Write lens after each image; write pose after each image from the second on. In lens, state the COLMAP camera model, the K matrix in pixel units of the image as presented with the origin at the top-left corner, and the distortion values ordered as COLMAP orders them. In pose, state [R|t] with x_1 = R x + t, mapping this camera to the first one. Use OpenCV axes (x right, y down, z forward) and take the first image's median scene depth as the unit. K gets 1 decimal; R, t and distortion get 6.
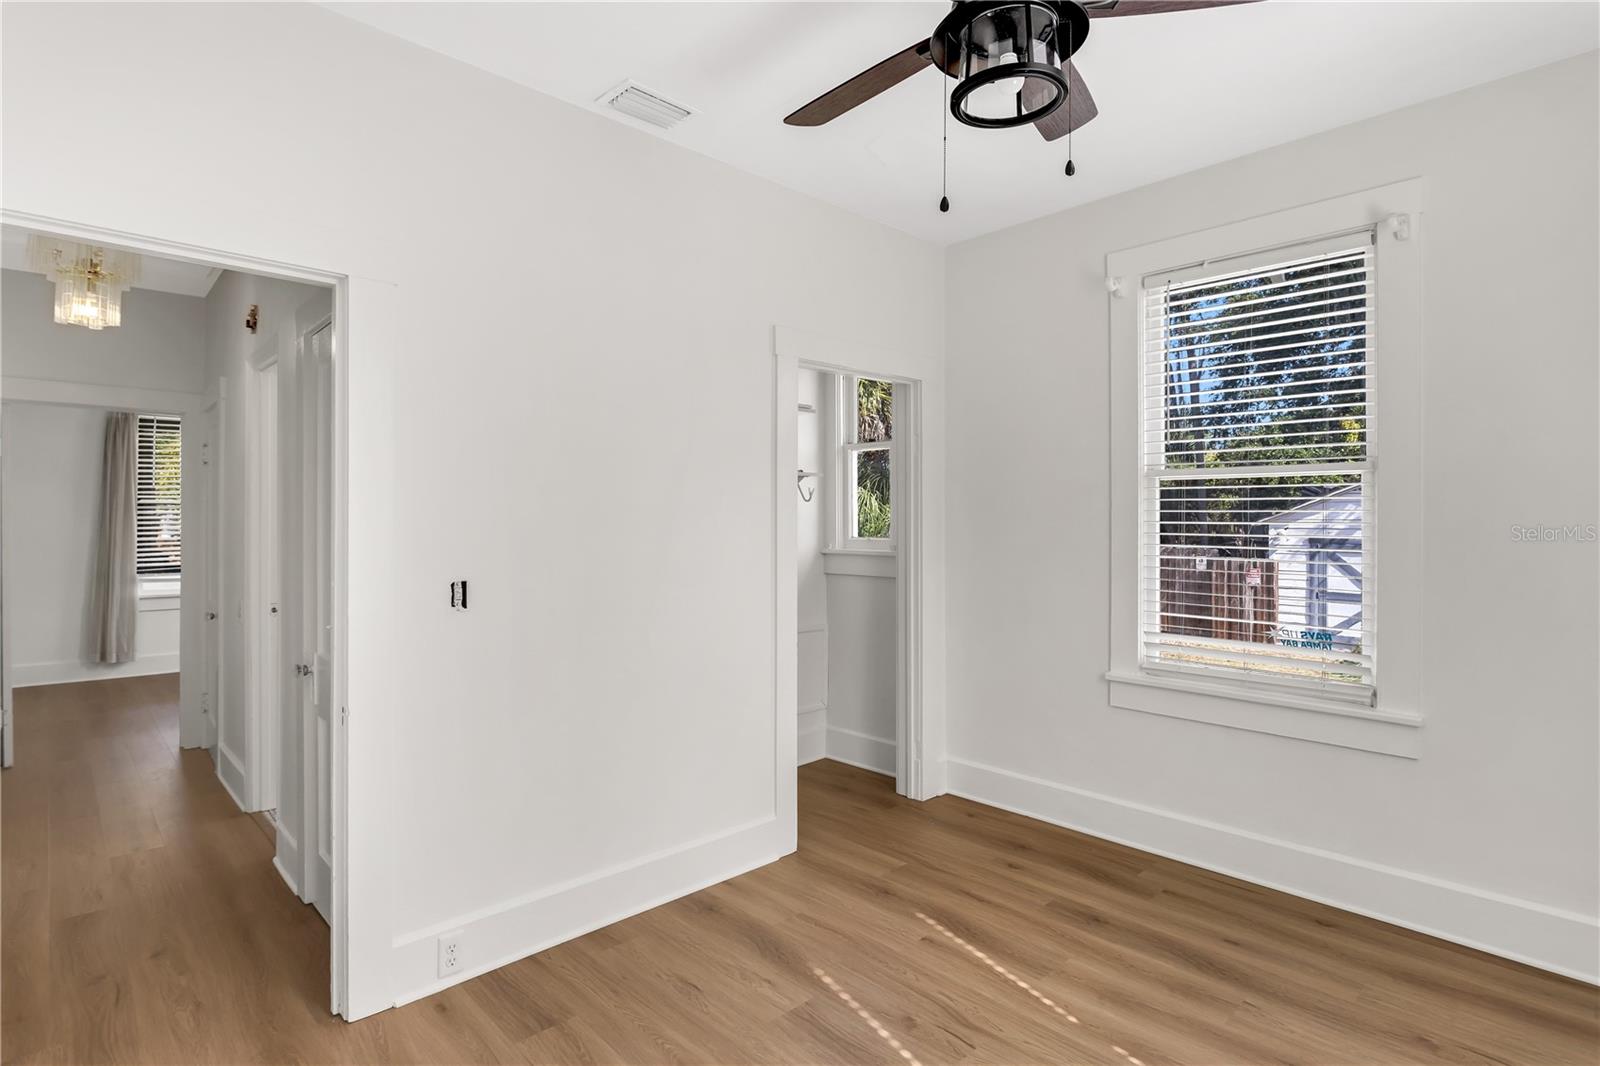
lens RADIAL K [[813.7, 0, 799.4], [0, 813.7, 514.0], [0, 0, 1]] dist [-0.000551, 0.000828]
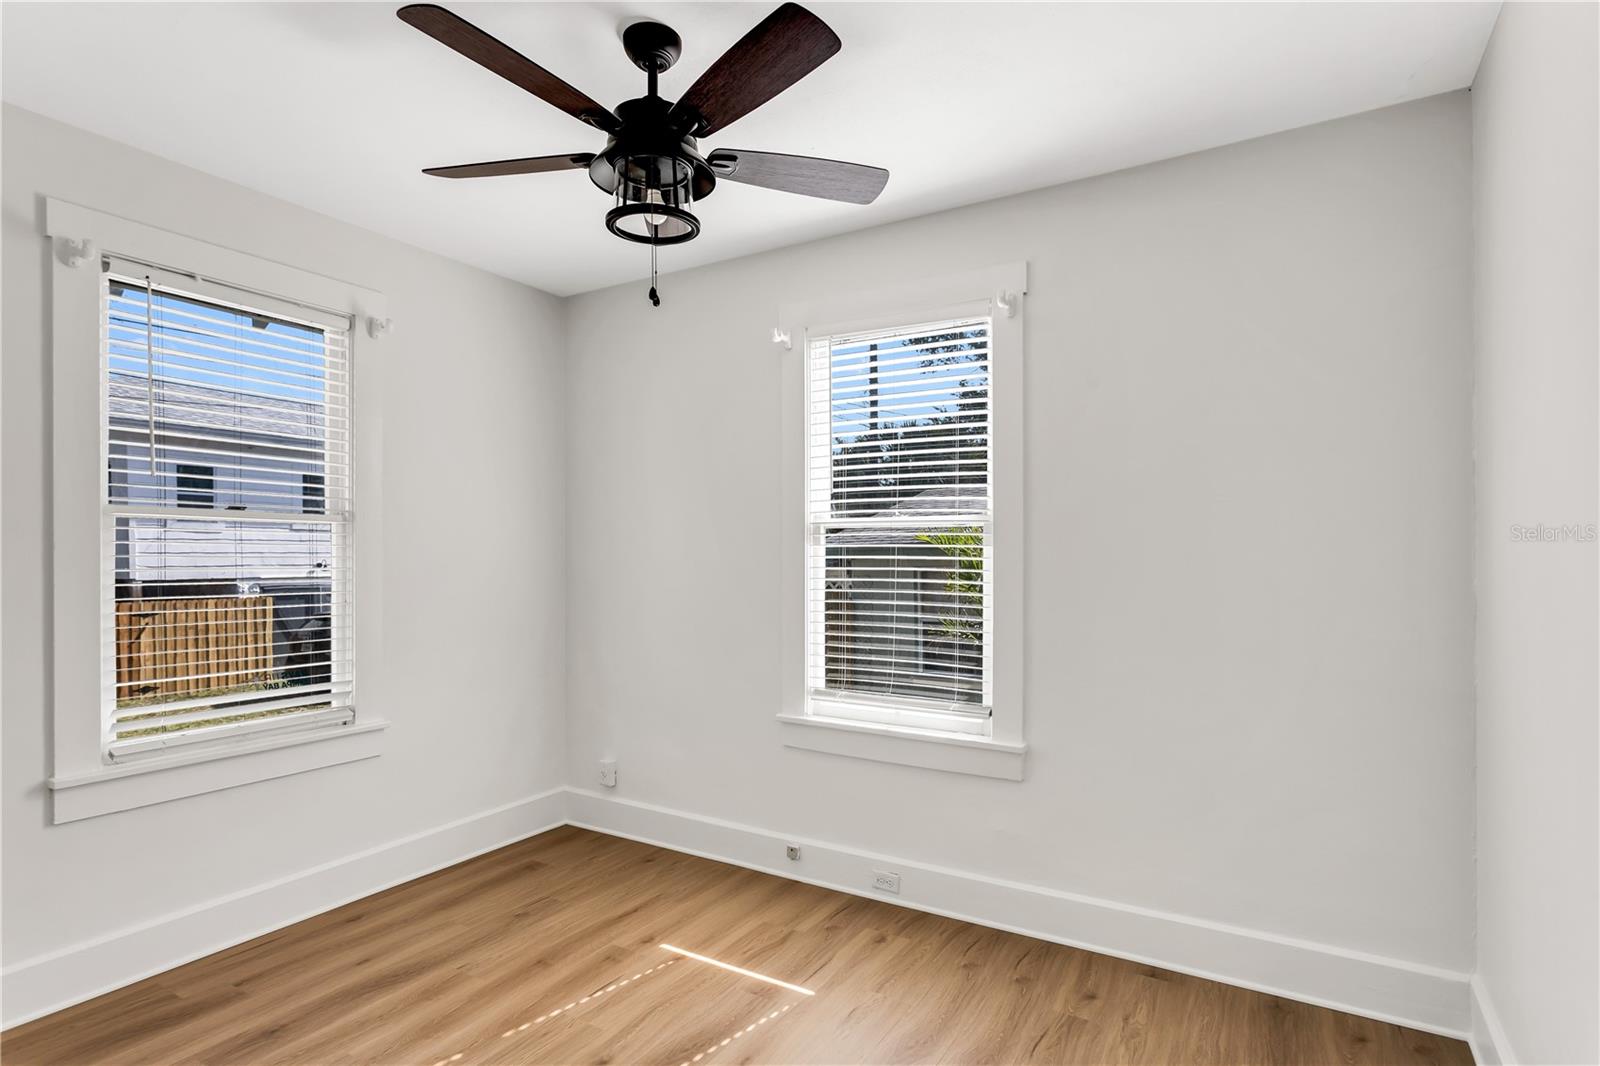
lens RADIAL K [[814.2, 0, 804.6], [0, 814.2, 553.0], [0, 0, 1]] dist [-0.008340, 0.002510]
pose [[-0.267933, 0.006207, 0.963417, -0.724426], [0.000891, 0.999980, -0.006195, -0.003038], [-0.963437, -0.000801, -0.267934, 0.809110]]
